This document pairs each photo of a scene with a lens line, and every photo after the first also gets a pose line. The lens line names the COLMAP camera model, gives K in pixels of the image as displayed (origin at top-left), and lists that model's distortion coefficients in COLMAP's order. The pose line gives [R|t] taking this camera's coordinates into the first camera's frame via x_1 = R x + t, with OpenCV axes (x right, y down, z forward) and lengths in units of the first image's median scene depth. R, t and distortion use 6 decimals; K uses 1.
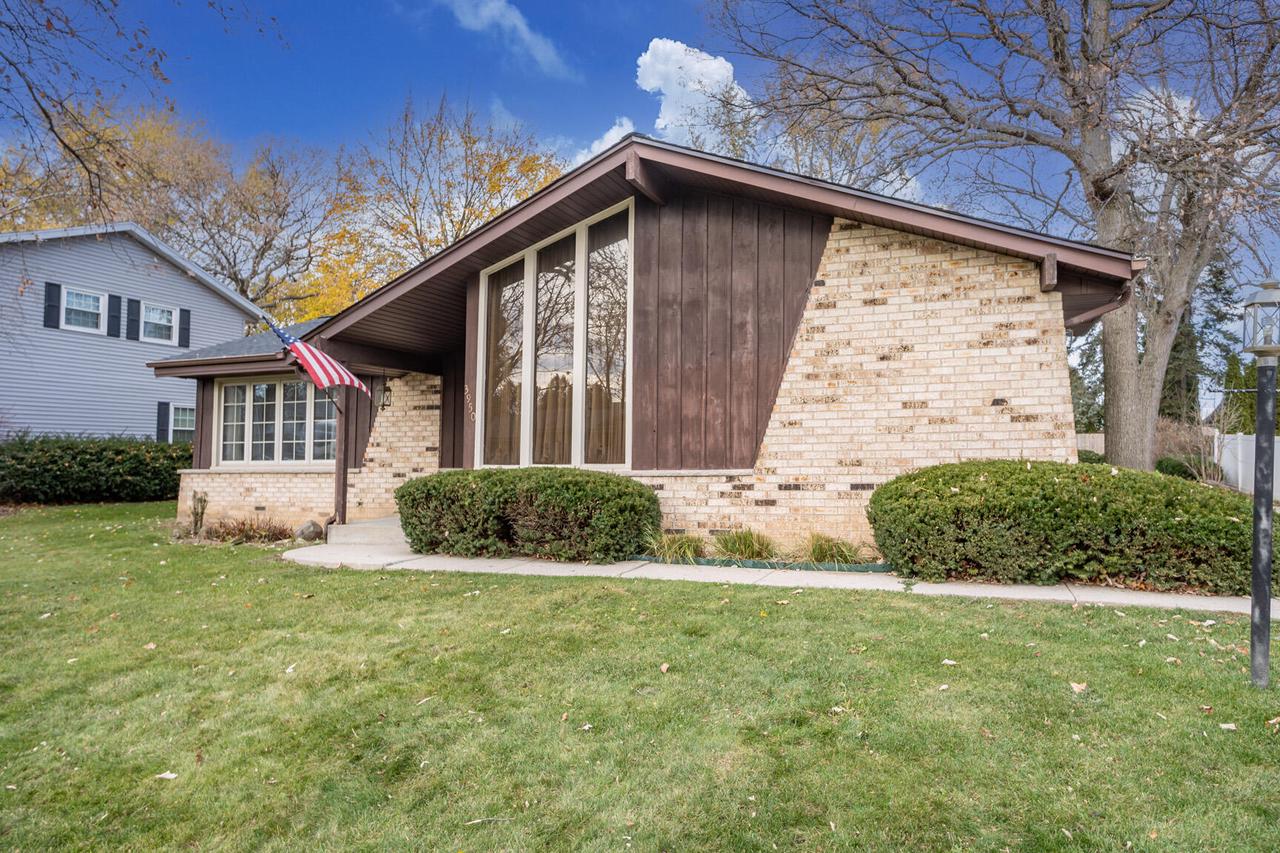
lens RADIAL K [[830.5, 0, 637.0], [0, 830.5, 268.6], [0, 0, 1]] dist [-0.021388, -0.000528]
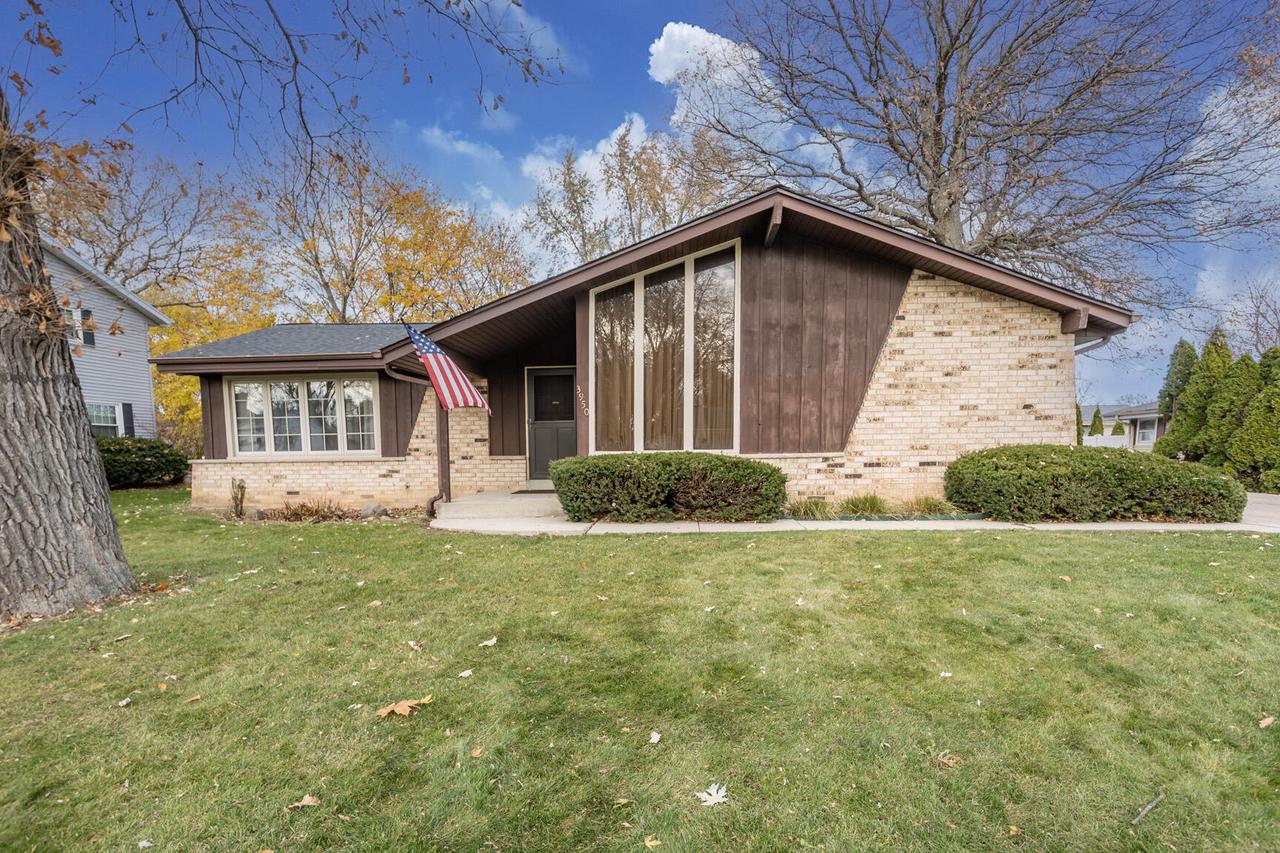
lens RADIAL K [[626.4, 0, 642.7], [0, 626.4, 407.1], [0, 0, 1]] dist [-0.033539, 0.020223]
pose [[0.944290, 0.018056, 0.328618, -0.511519], [-0.067946, 0.987679, 0.140976, 0.046609], [-0.322024, -0.155451, 0.933882, 0.161842]]
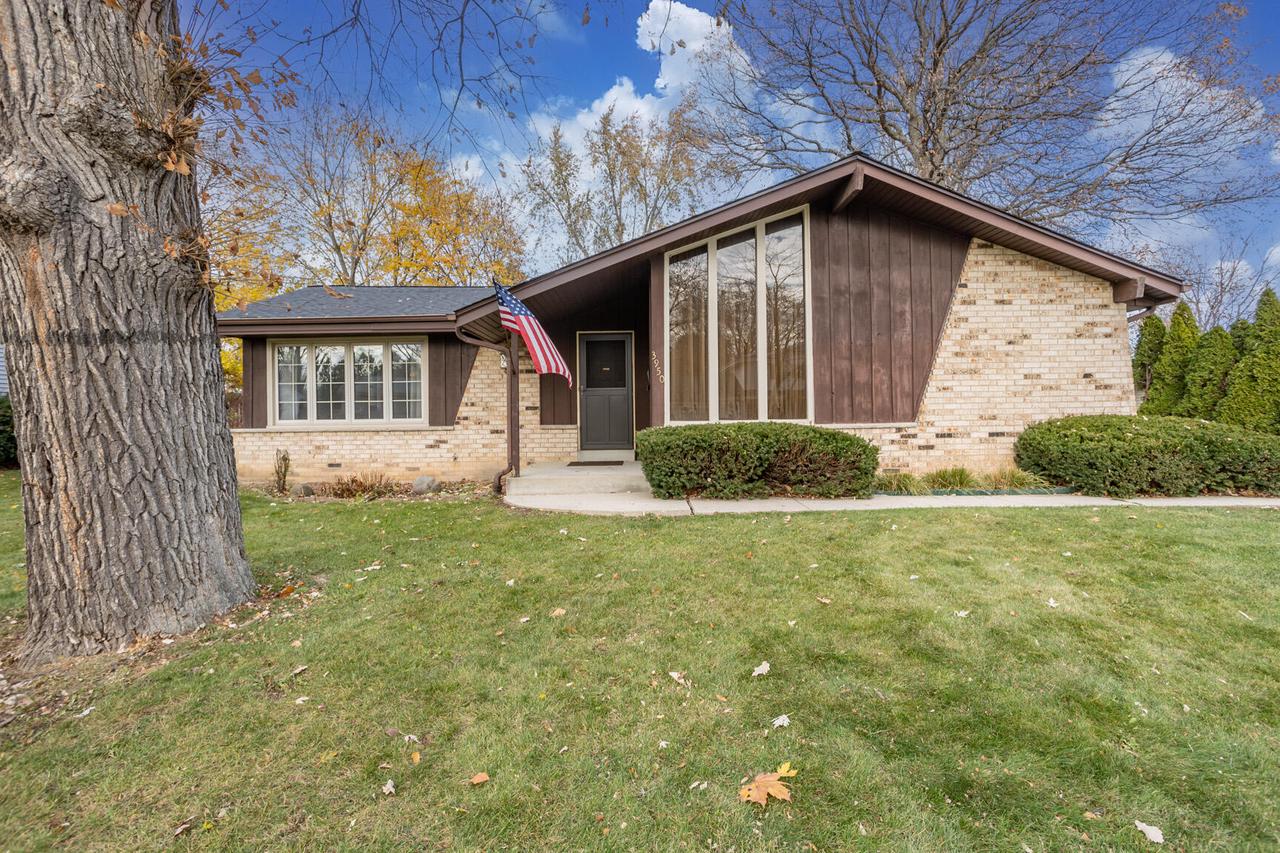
lens RADIAL K [[617.8, 0, 658.8], [0, 617.8, 308.9], [0, 0, 1]] dist [-0.011092, 0.001229]
pose [[0.932413, 0.060727, 0.356256, -0.600818], [-0.078045, 0.996355, 0.034427, 0.059793], [-0.352866, -0.059905, 0.933754, 0.238546]]
